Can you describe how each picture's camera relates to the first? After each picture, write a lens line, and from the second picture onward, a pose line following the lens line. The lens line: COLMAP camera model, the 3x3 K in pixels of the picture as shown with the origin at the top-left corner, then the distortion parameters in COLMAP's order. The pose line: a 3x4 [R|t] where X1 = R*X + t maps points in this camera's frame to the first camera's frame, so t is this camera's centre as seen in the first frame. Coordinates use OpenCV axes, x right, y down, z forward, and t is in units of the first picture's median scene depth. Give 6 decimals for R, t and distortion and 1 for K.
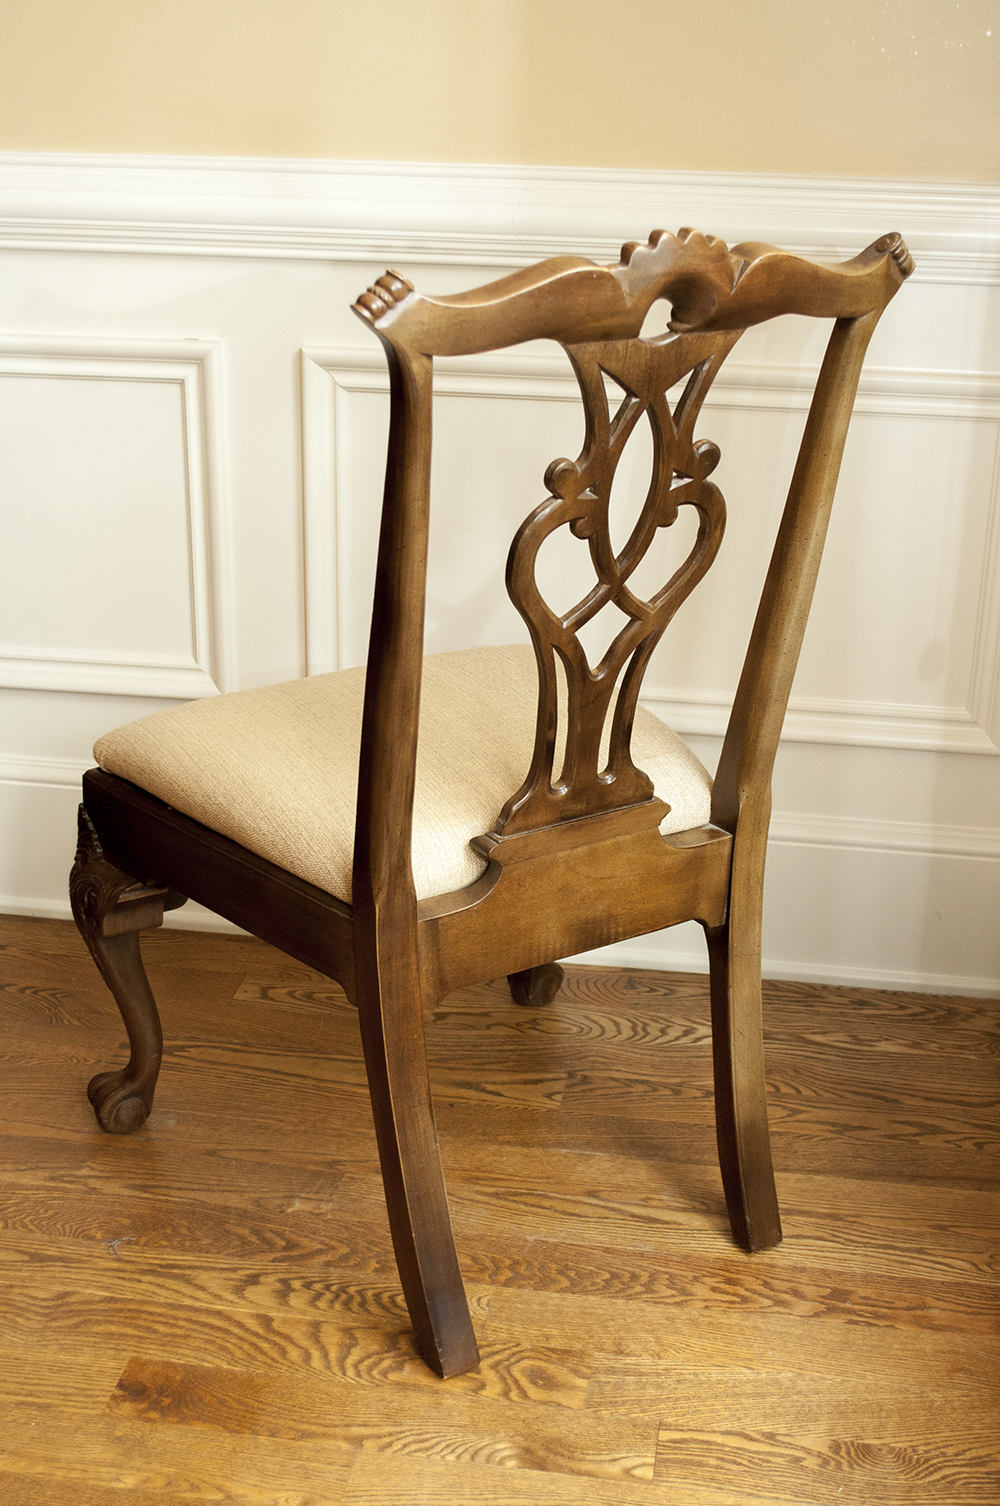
lens RADIAL K [[1938.8, 0, 500.0], [0, 1938.8, 752.6], [0, 0, 1]] dist [-0.042439, 0.000000]
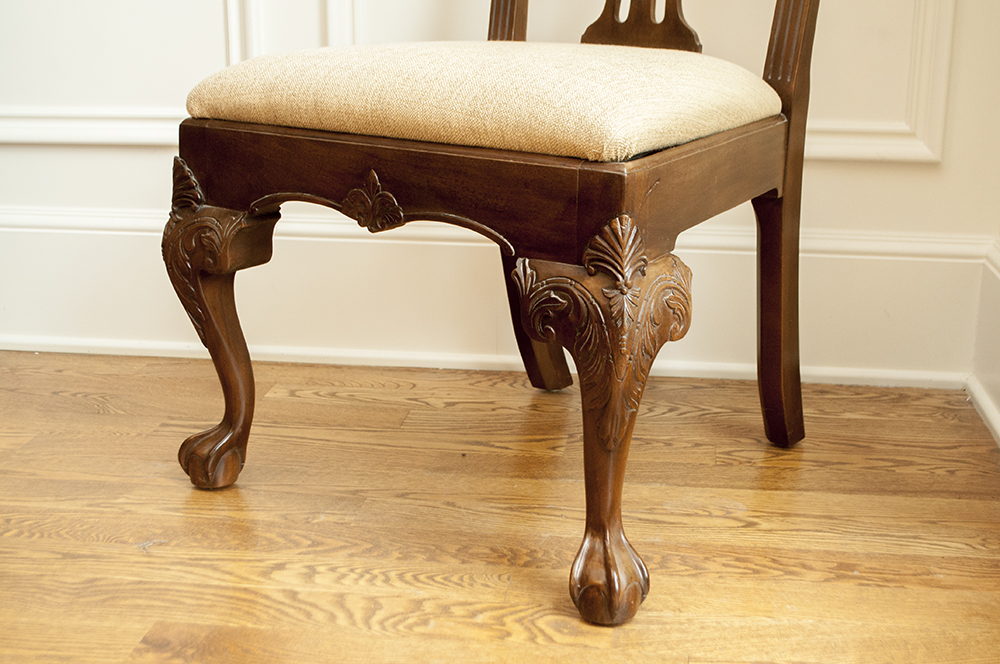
lens RADIAL K [[1410.6, 0, 503.6], [0, 1410.6, 331.5], [0, 0, 1]] dist [-0.021678, 0.000000]
pose [[0.999529, -0.017732, 0.025038, -0.025000], [0.020325, 0.994007, -0.107411, 0.232291], [-0.022984, 0.107869, 0.993899, 0.237227]]
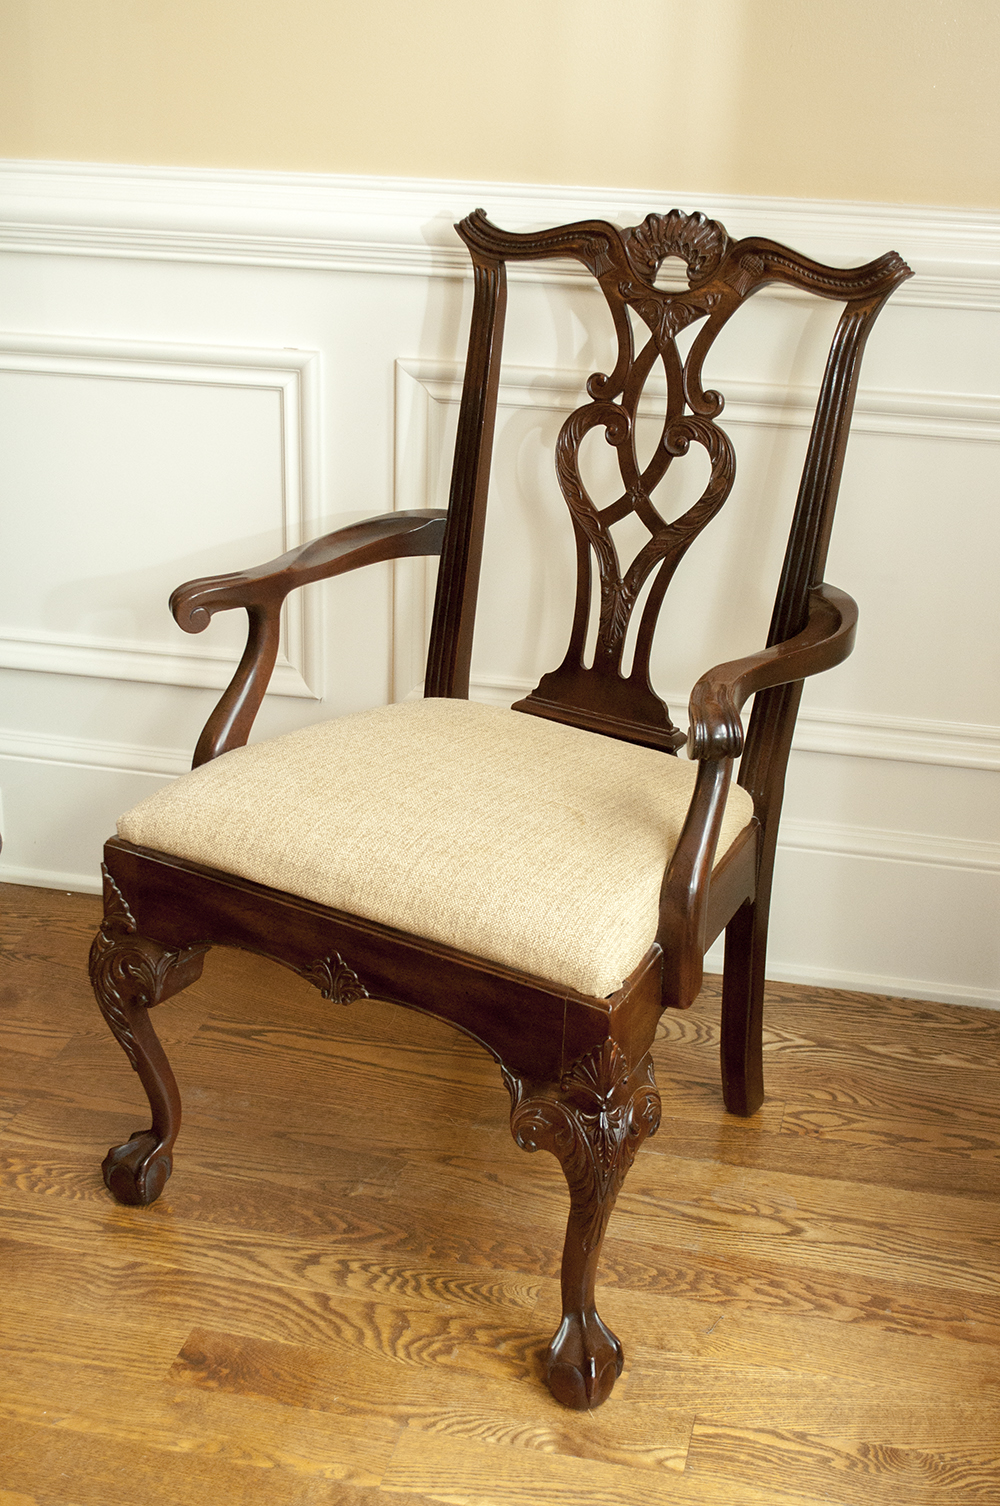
lens RADIAL K [[1938.8, 0, 497.0], [0, 1938.8, 745.8], [0, 0, 1]] dist [-0.042439, 0.000000]
pose [[0.997669, 0.034281, -0.059009, 0.023081], [-0.033998, 0.999405, 0.005800, -0.013843], [0.059173, -0.003781, 0.998241, -0.035099]]
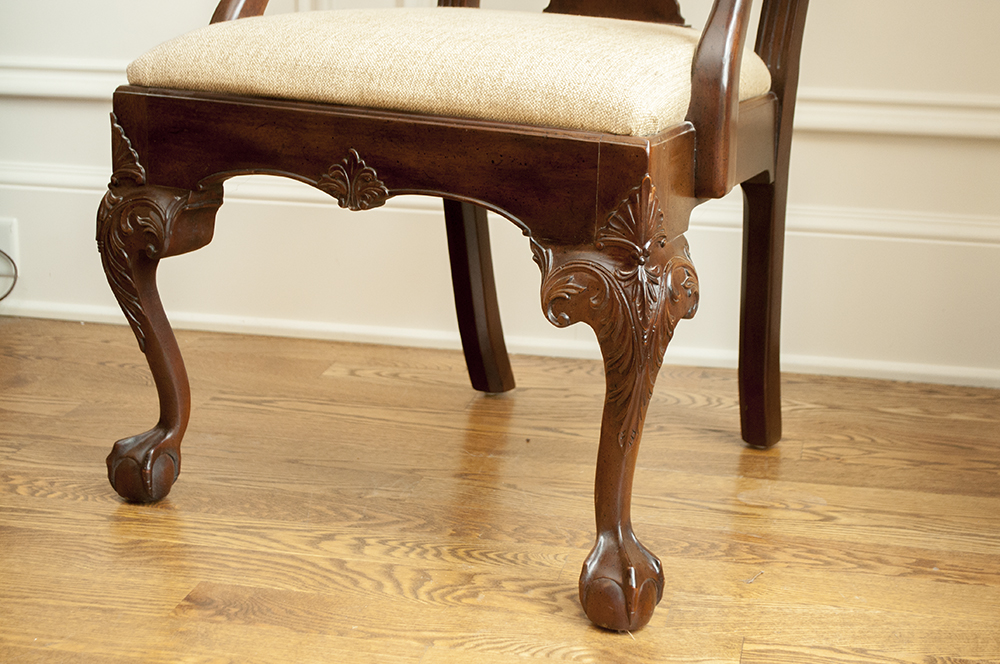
lens RADIAL K [[1678.0, 0, 500.4], [0, 1678.0, 325.6], [0, 0, 1]] dist [-0.001171, 0.000000]
pose [[0.998903, 0.015895, -0.044055, -0.003245], [-0.021103, 0.992501, -0.120402, 0.267938], [0.041811, 0.121199, 0.991747, 0.135419]]
